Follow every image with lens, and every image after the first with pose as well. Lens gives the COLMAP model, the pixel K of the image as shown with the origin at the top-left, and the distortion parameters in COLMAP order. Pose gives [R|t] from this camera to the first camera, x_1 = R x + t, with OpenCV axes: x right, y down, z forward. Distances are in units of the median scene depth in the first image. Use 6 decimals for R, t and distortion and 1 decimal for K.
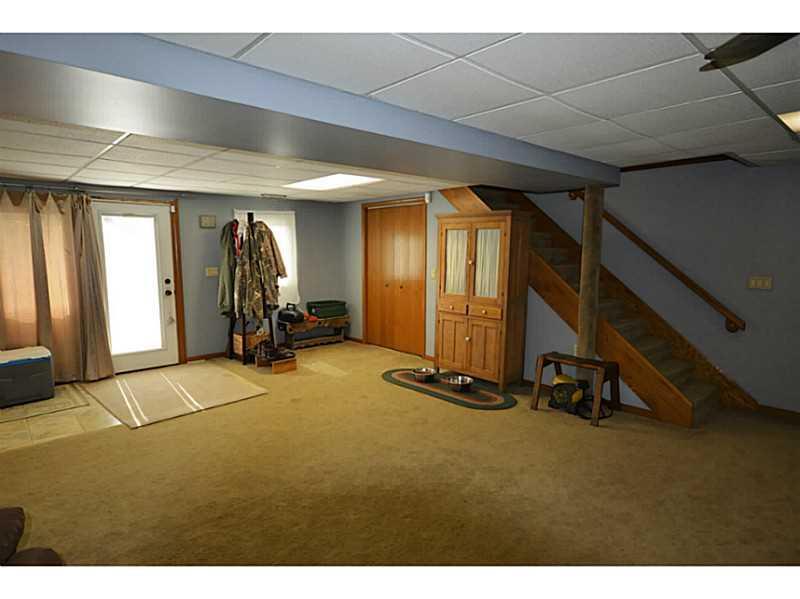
lens RADIAL K [[447.9, 0, 400.0], [0, 447.9, 299.5], [0, 0, 1]] dist [-0.000076, 0.000069]
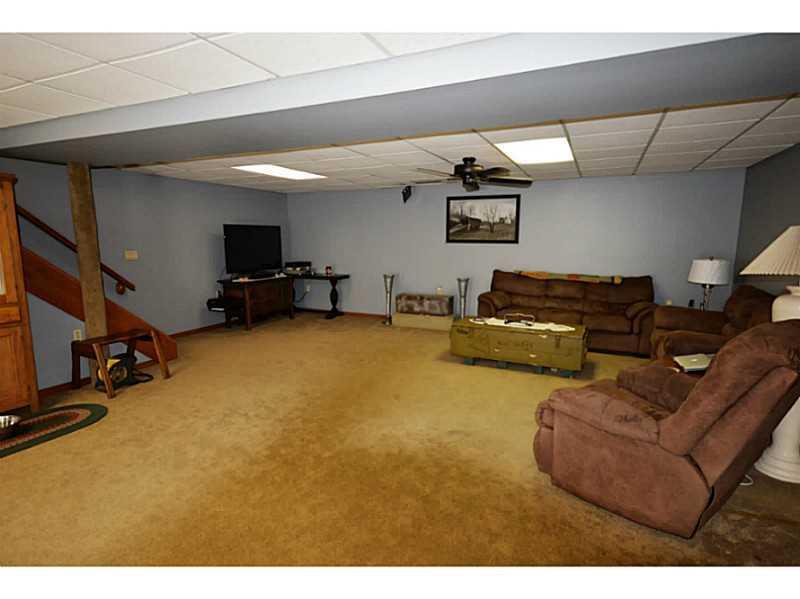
lens RADIAL K [[447.9, 0, 400.0], [0, 447.9, 299.5], [0, 0, 1]] dist [-0.000076, 0.000069]
pose [[-0.395839, -0.131646, 0.908835, -0.779830], [0.095554, 0.978394, 0.183340, -0.074393], [-0.913335, 0.159416, -0.374708, 0.766827]]
